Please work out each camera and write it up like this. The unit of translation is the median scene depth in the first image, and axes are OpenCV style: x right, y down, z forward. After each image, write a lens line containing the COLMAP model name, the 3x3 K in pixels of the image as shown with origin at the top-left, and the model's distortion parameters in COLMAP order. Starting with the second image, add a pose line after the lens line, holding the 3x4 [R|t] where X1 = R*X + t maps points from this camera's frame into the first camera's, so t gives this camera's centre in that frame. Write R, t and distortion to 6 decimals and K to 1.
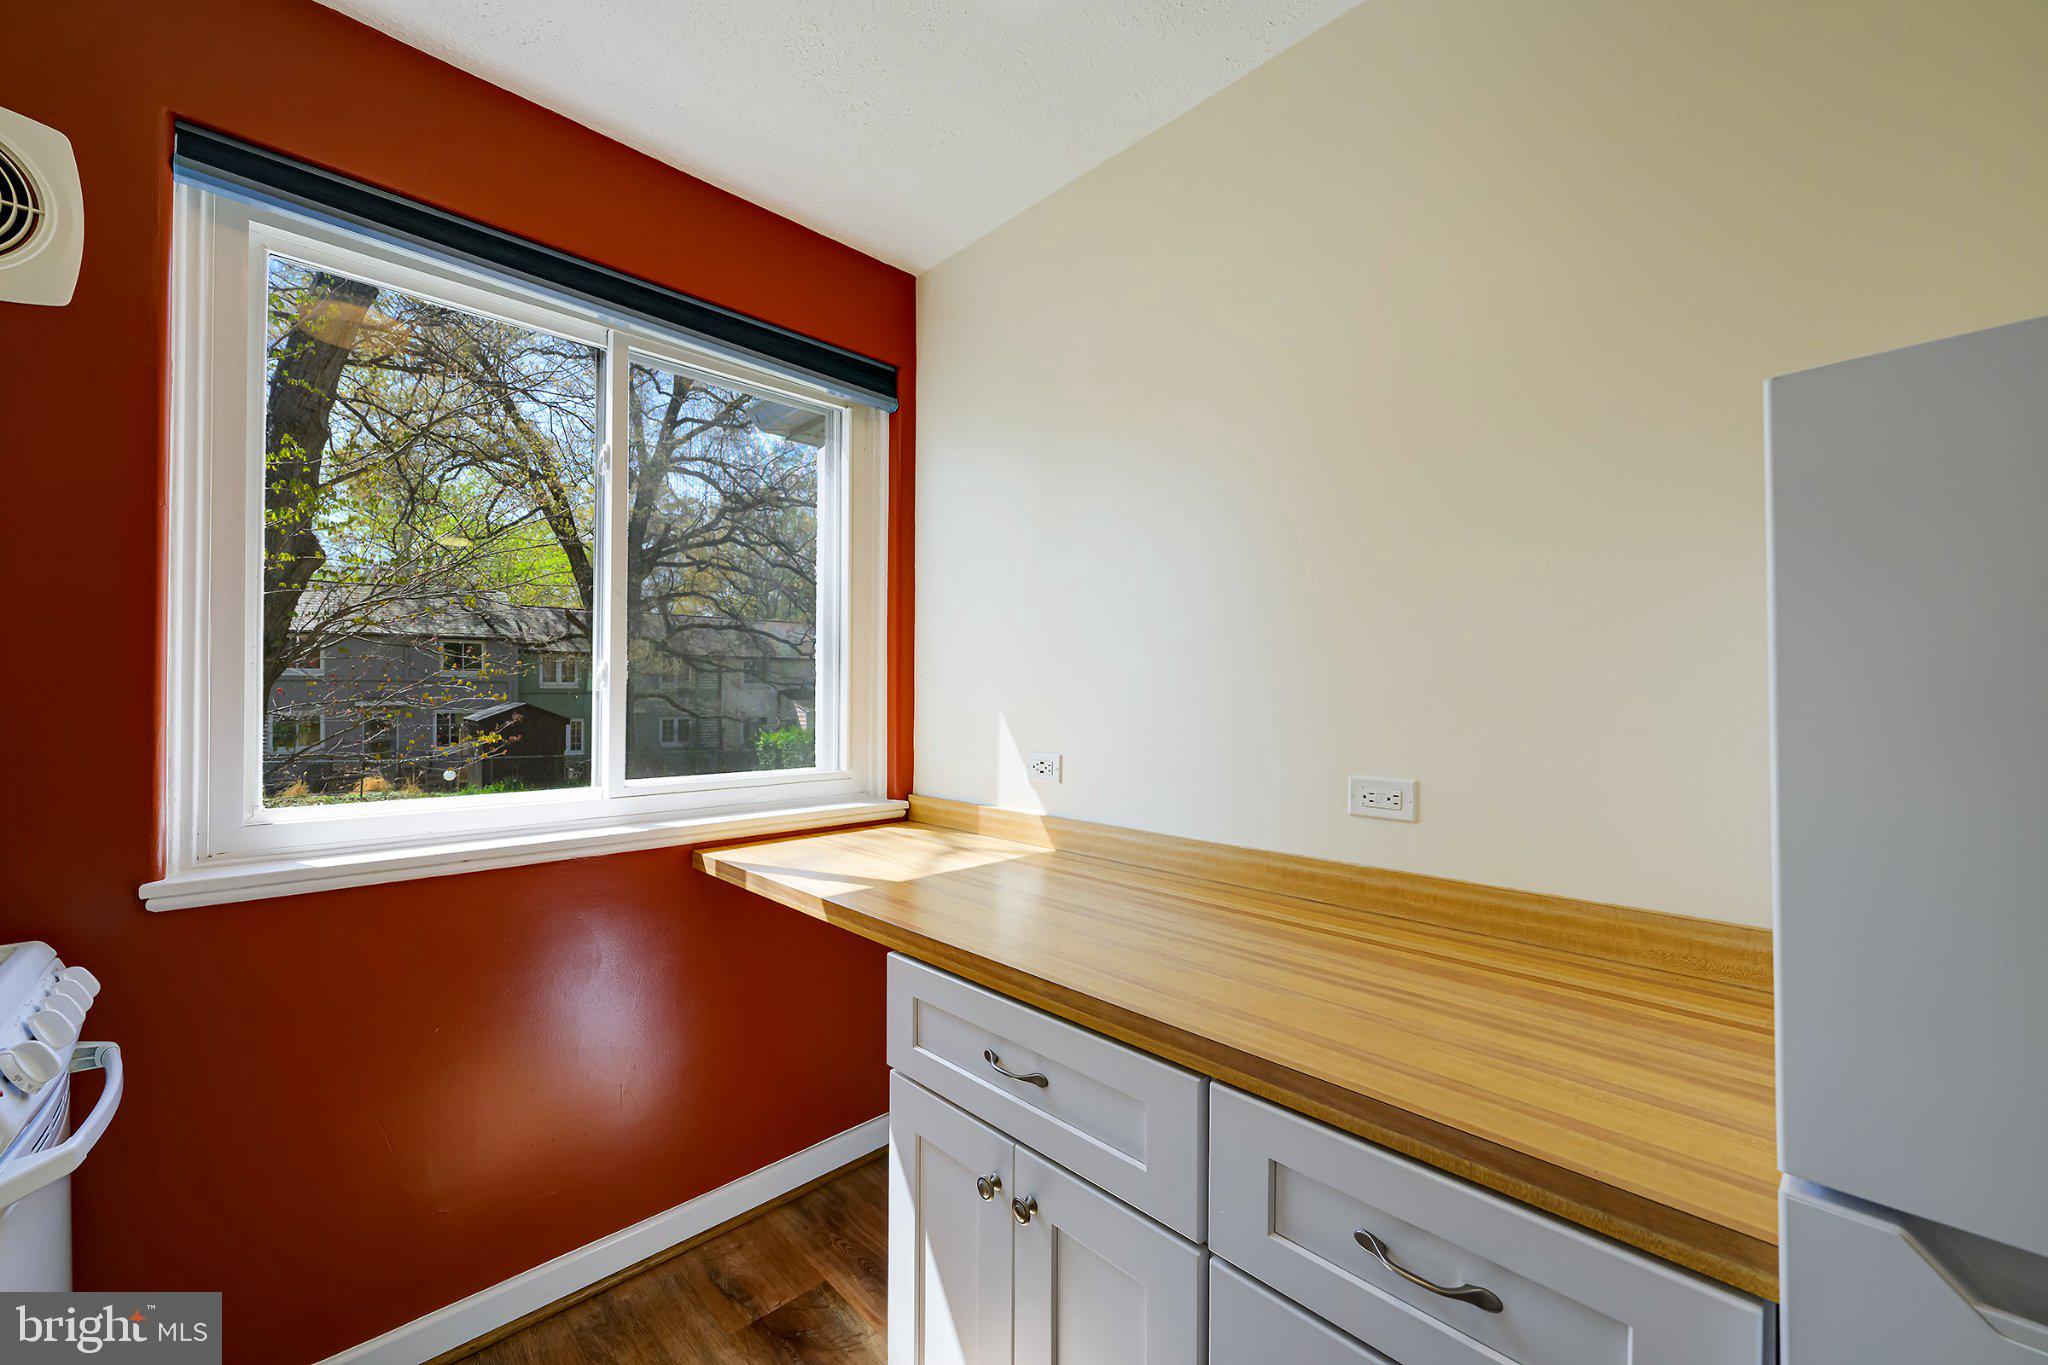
lens RADIAL K [[809.8, 0, 1029.6], [0, 809.8, 689.7], [0, 0, 1]] dist [0.000683, 0.000226]
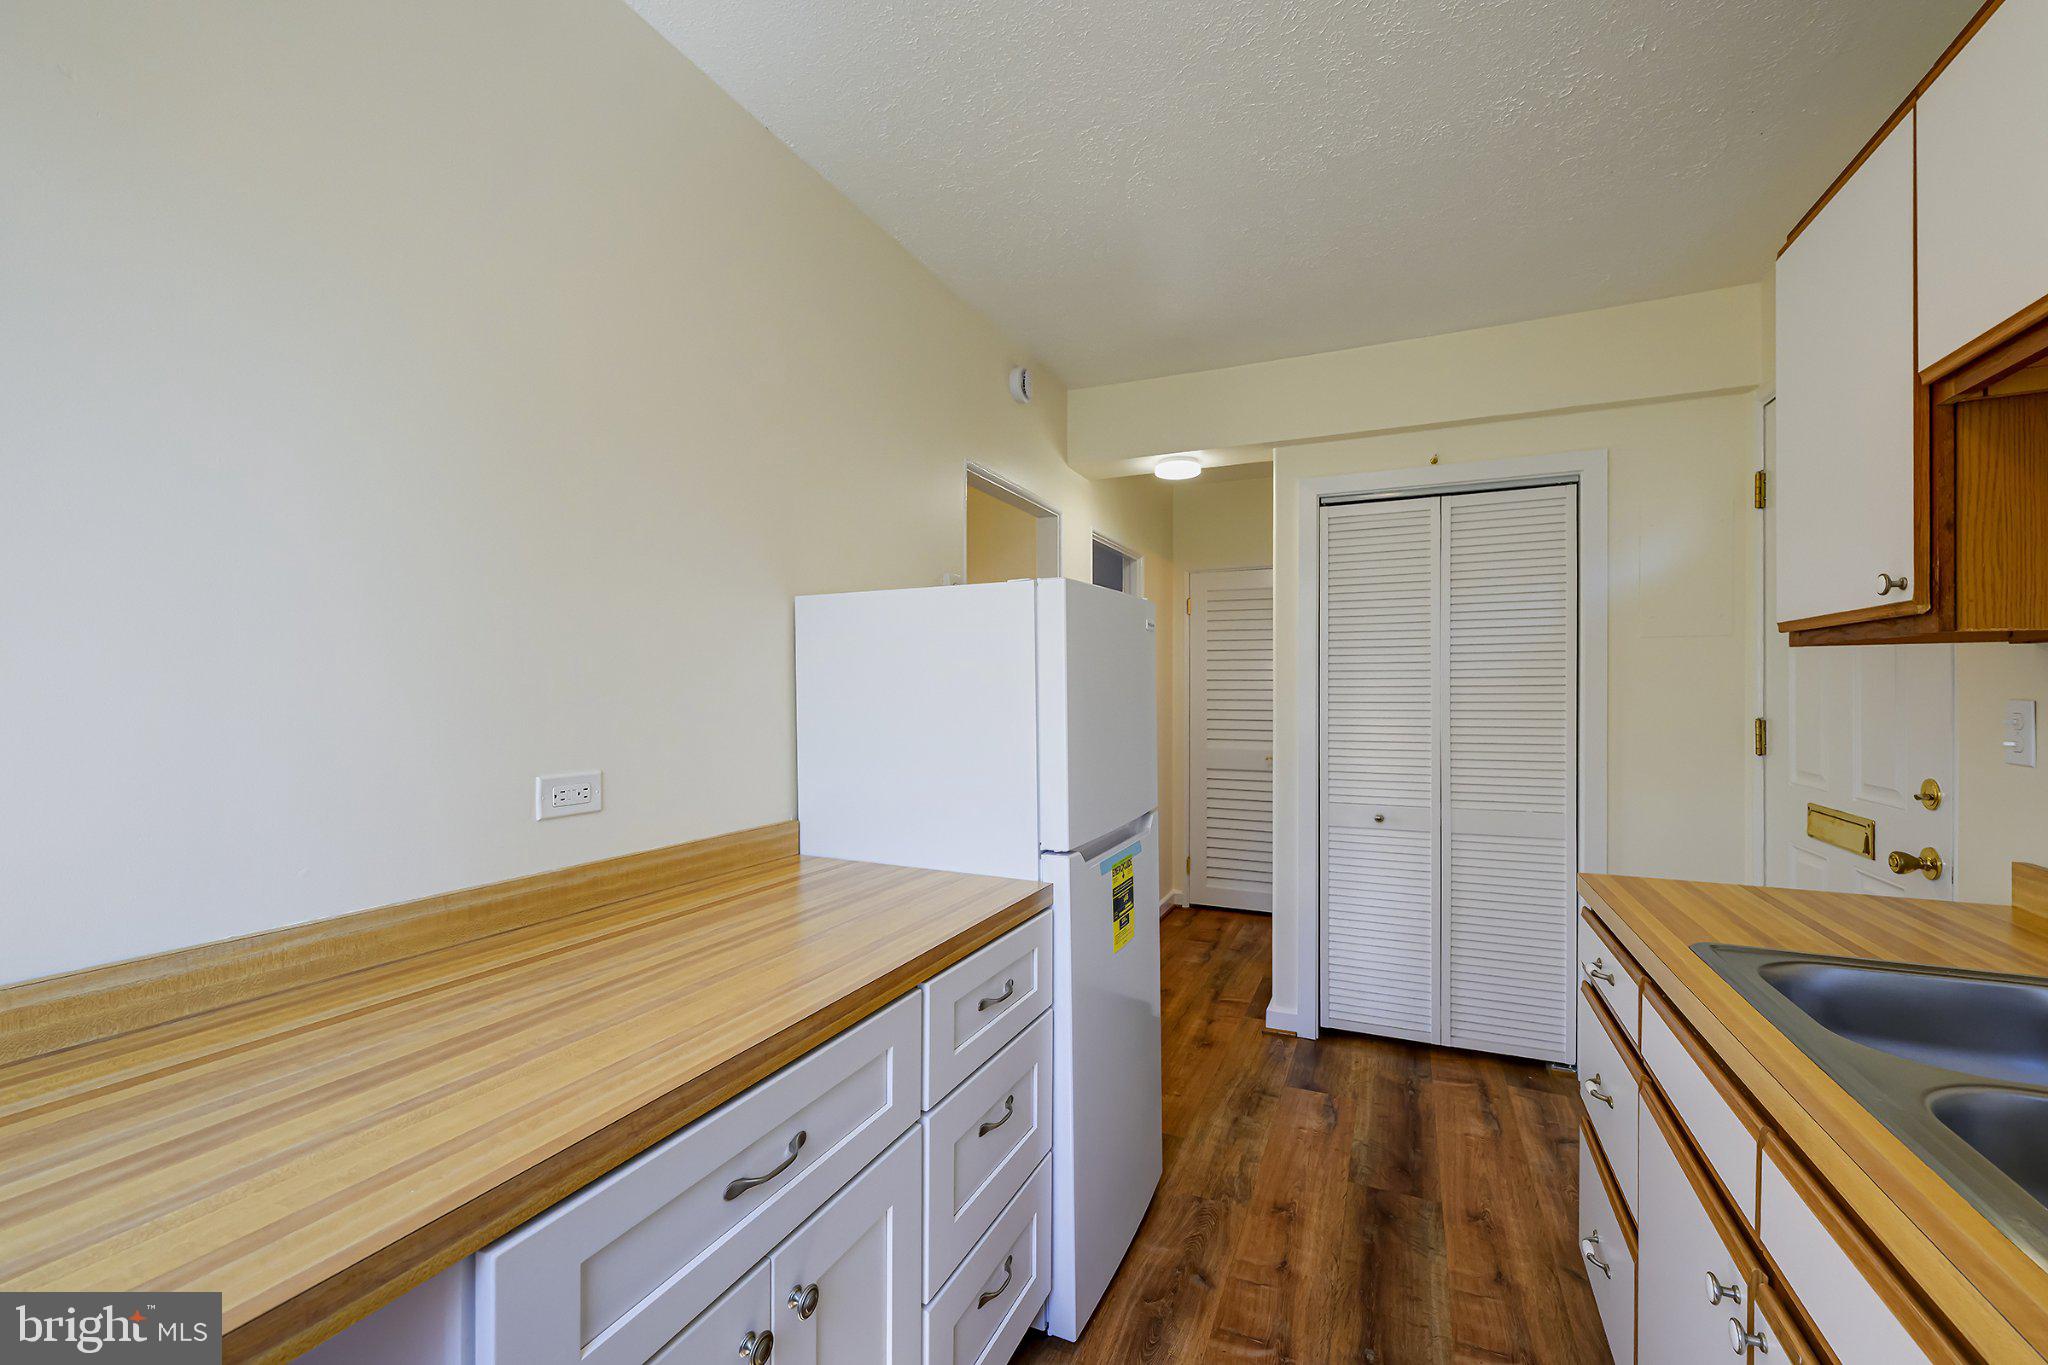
lens RADIAL K [[809.8, 0, 1030.7], [0, 809.8, 686.0], [0, 0, 1]] dist [0.000683, 0.000226]
pose [[-0.359840, 0.001835, 0.933012, -0.378455], [-0.004048, 0.999986, -0.003528, 0.002790], [-0.933005, -0.005047, -0.359828, 0.471483]]
